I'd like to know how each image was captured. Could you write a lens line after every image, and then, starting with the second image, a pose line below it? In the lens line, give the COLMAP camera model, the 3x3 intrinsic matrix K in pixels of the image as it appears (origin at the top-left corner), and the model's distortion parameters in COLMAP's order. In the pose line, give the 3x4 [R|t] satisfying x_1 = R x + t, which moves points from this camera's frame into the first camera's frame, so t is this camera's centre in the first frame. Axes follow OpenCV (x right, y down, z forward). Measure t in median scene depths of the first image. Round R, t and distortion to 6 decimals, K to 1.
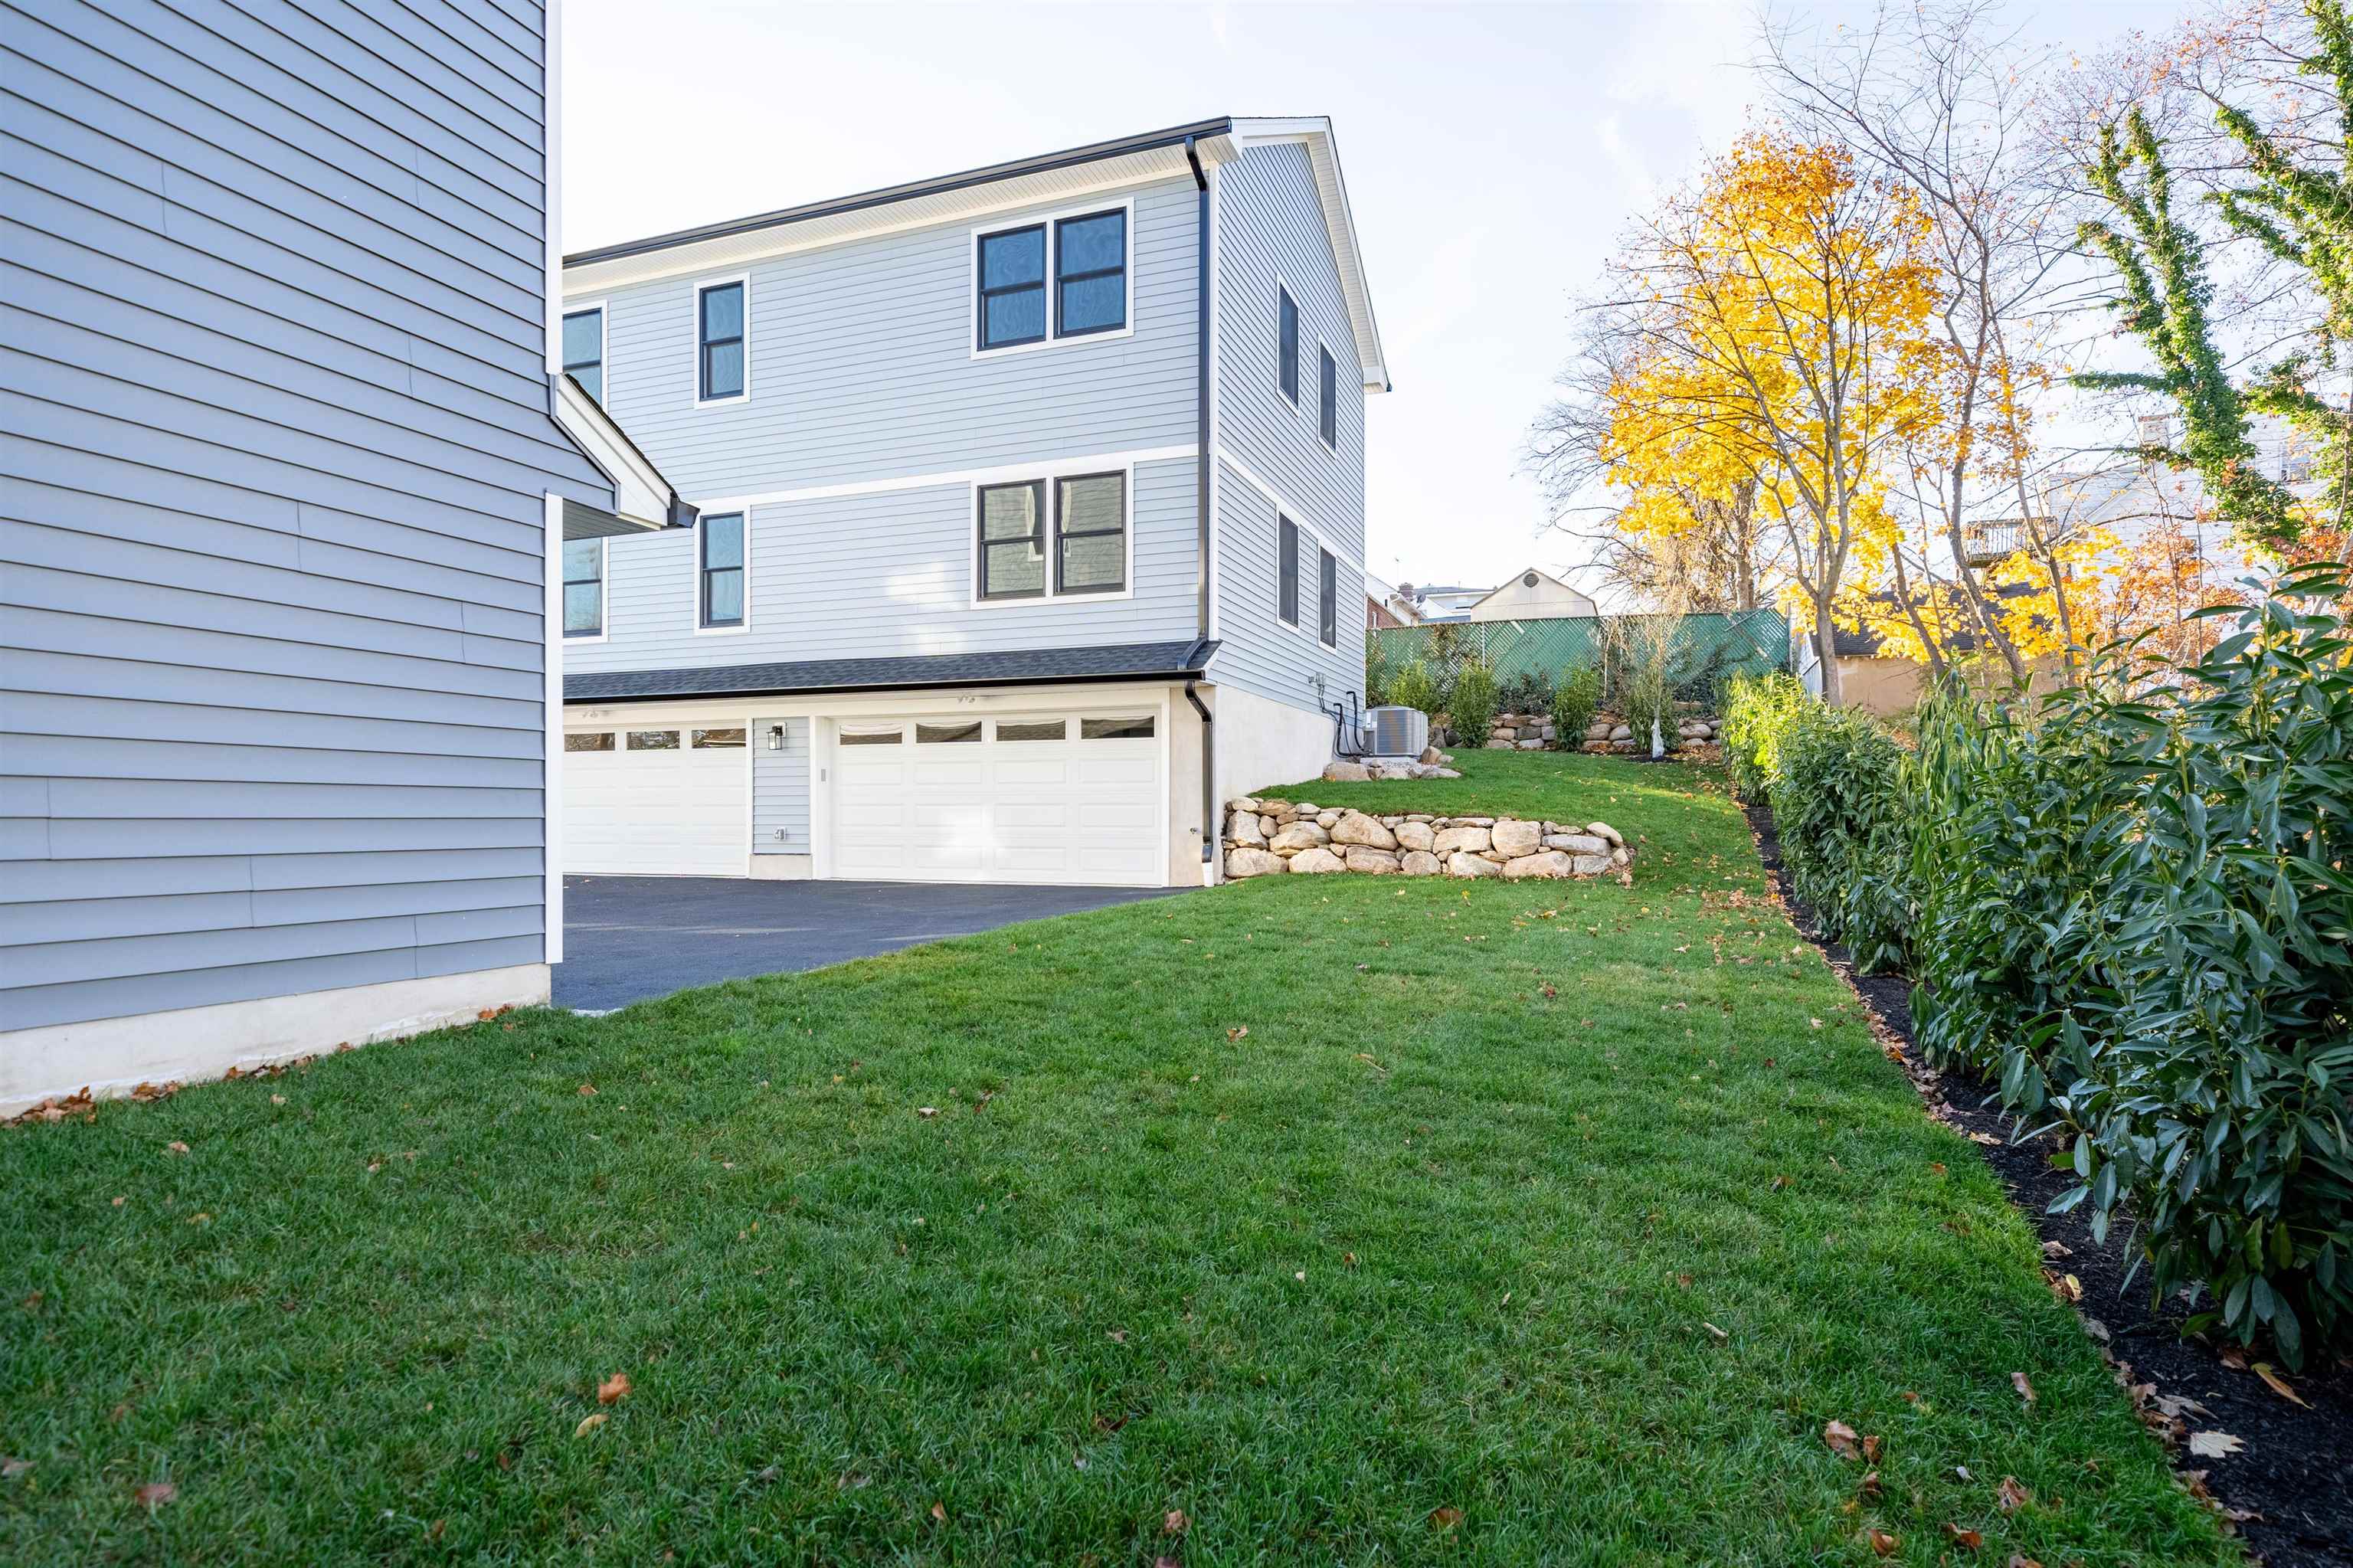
lens RADIAL K [[1232.6, 0, 1176.7], [0, 1232.6, 809.0], [0, 0, 1]] dist [-0.000442, -0.000932]
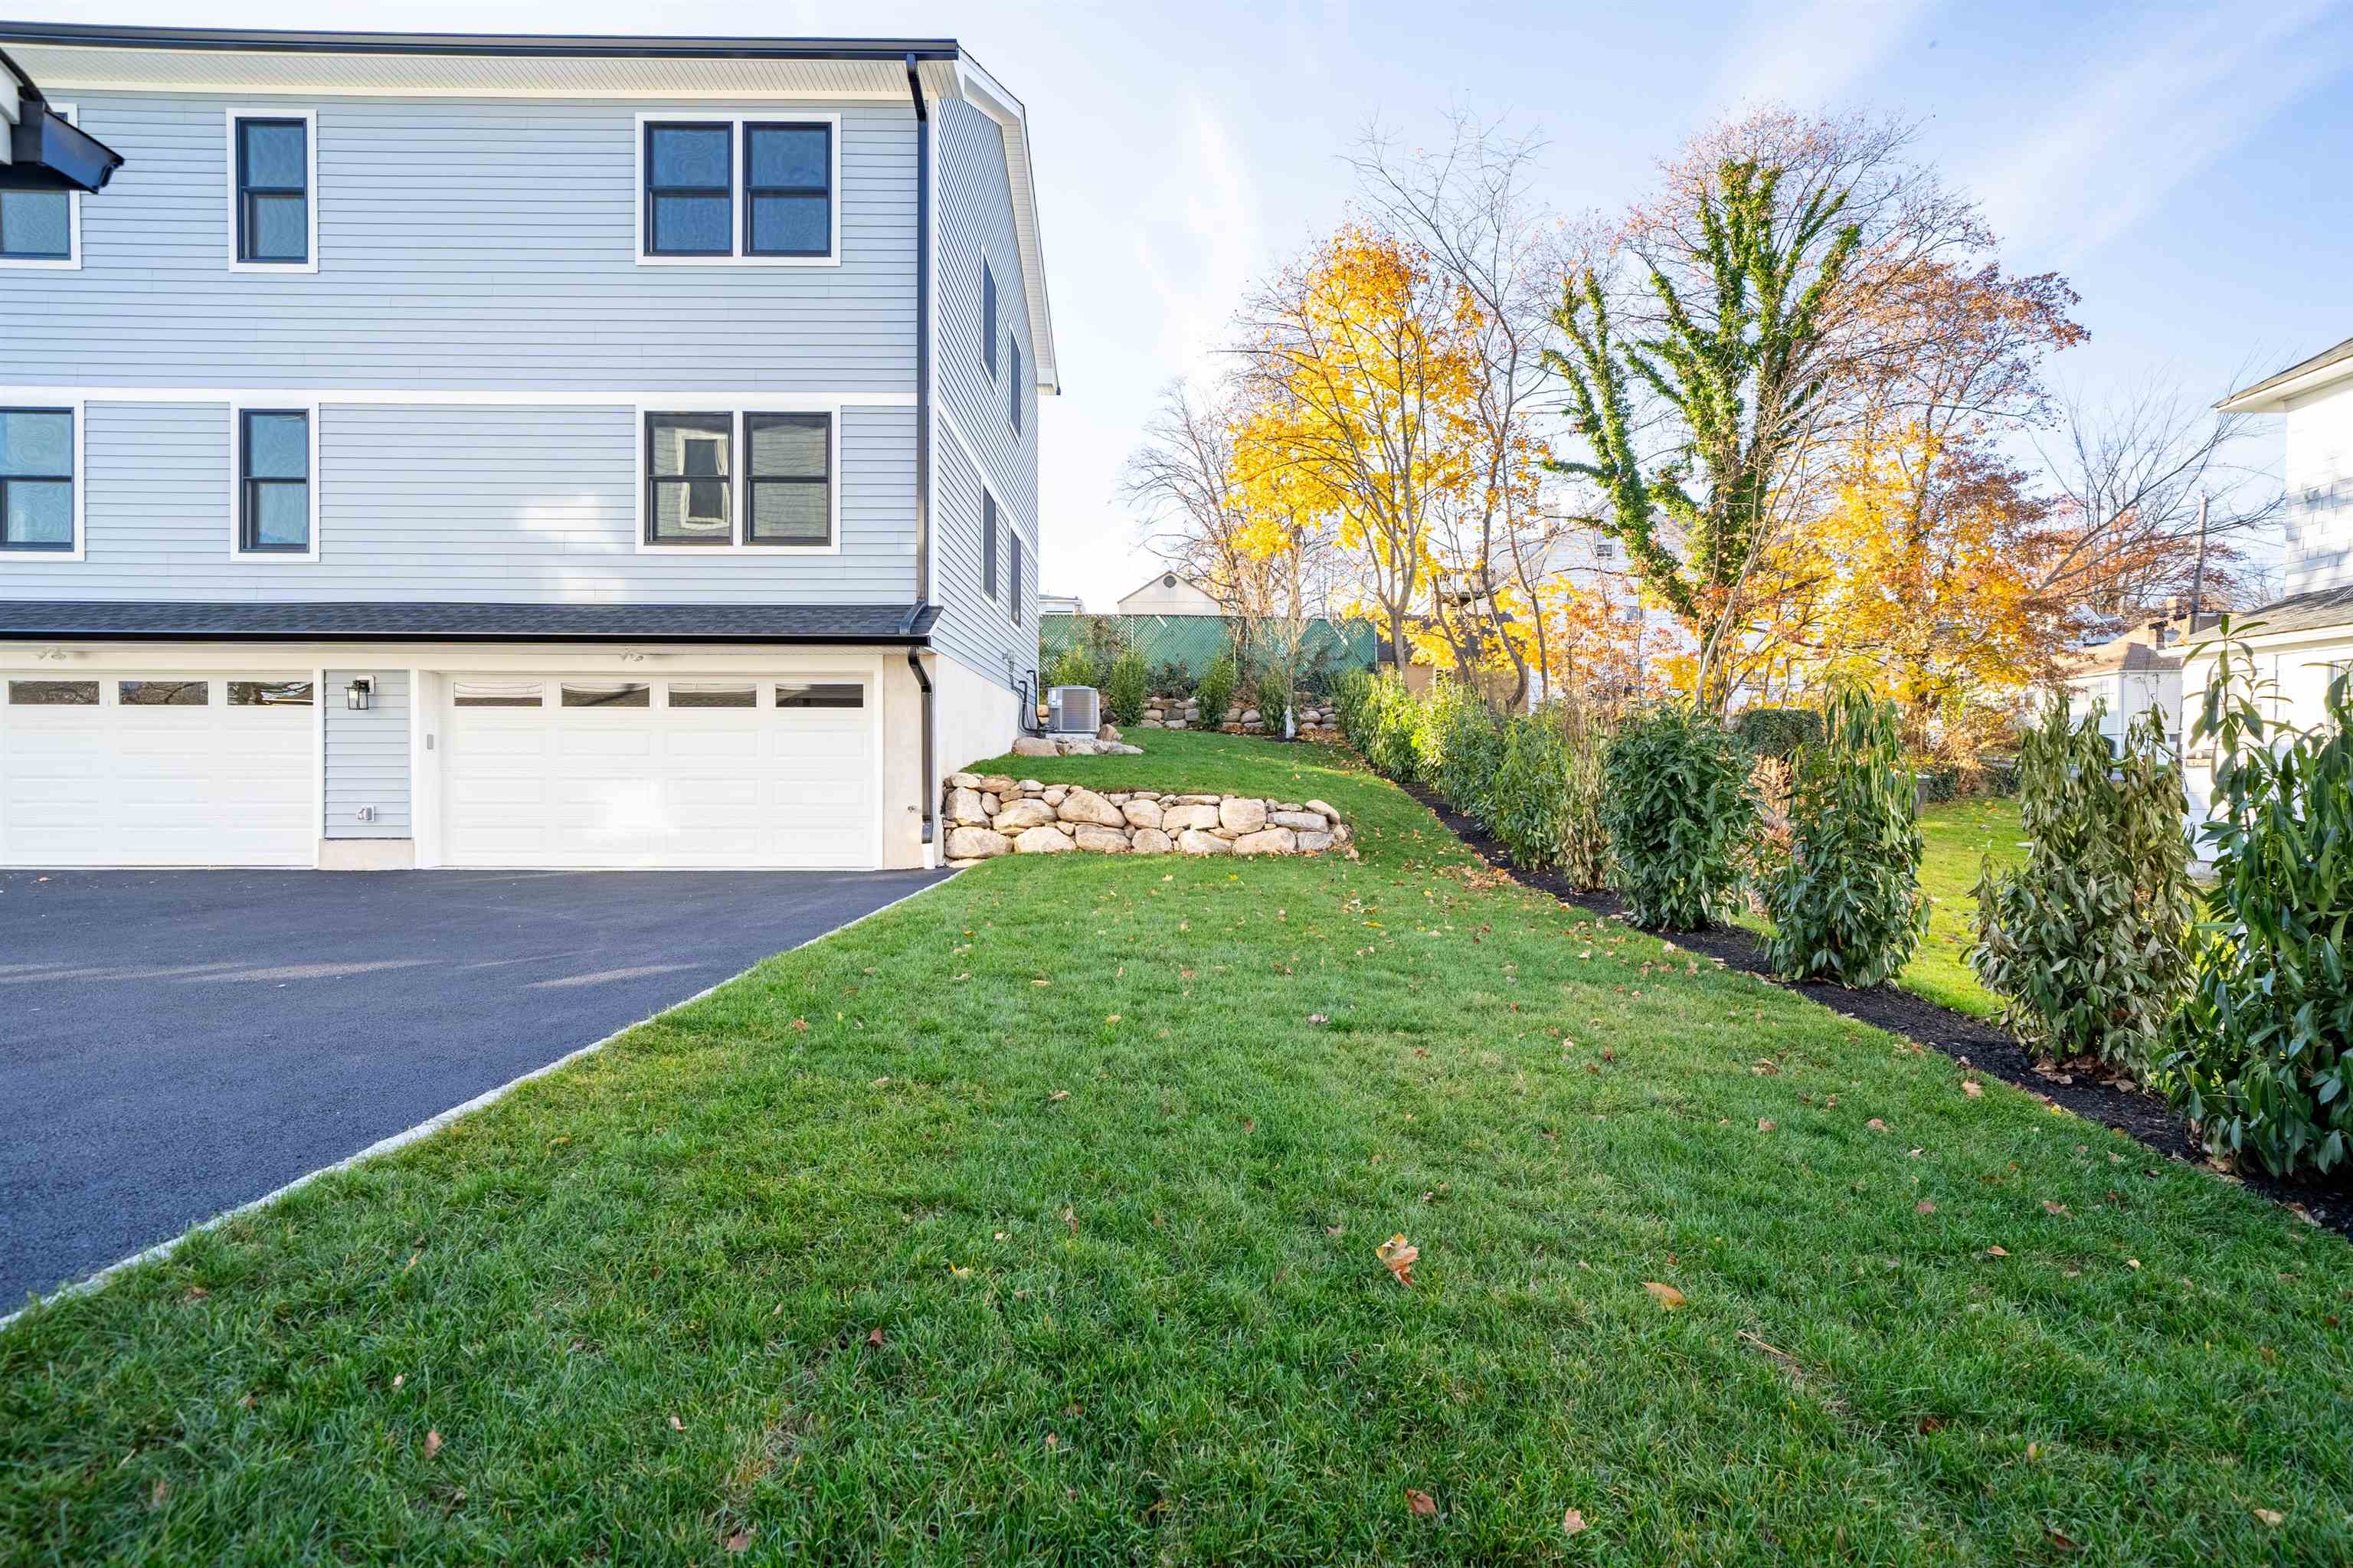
lens RADIAL K [[987.9, 0, 1176.5], [0, 987.9, 784.0], [0, 0, 1]] dist [0.000507, 0.000817]
pose [[0.931427, 0.001354, 0.363926, -0.065530], [-0.005301, 0.999937, 0.009847, -0.008967], [-0.363890, -0.011101, 0.931376, 0.212719]]
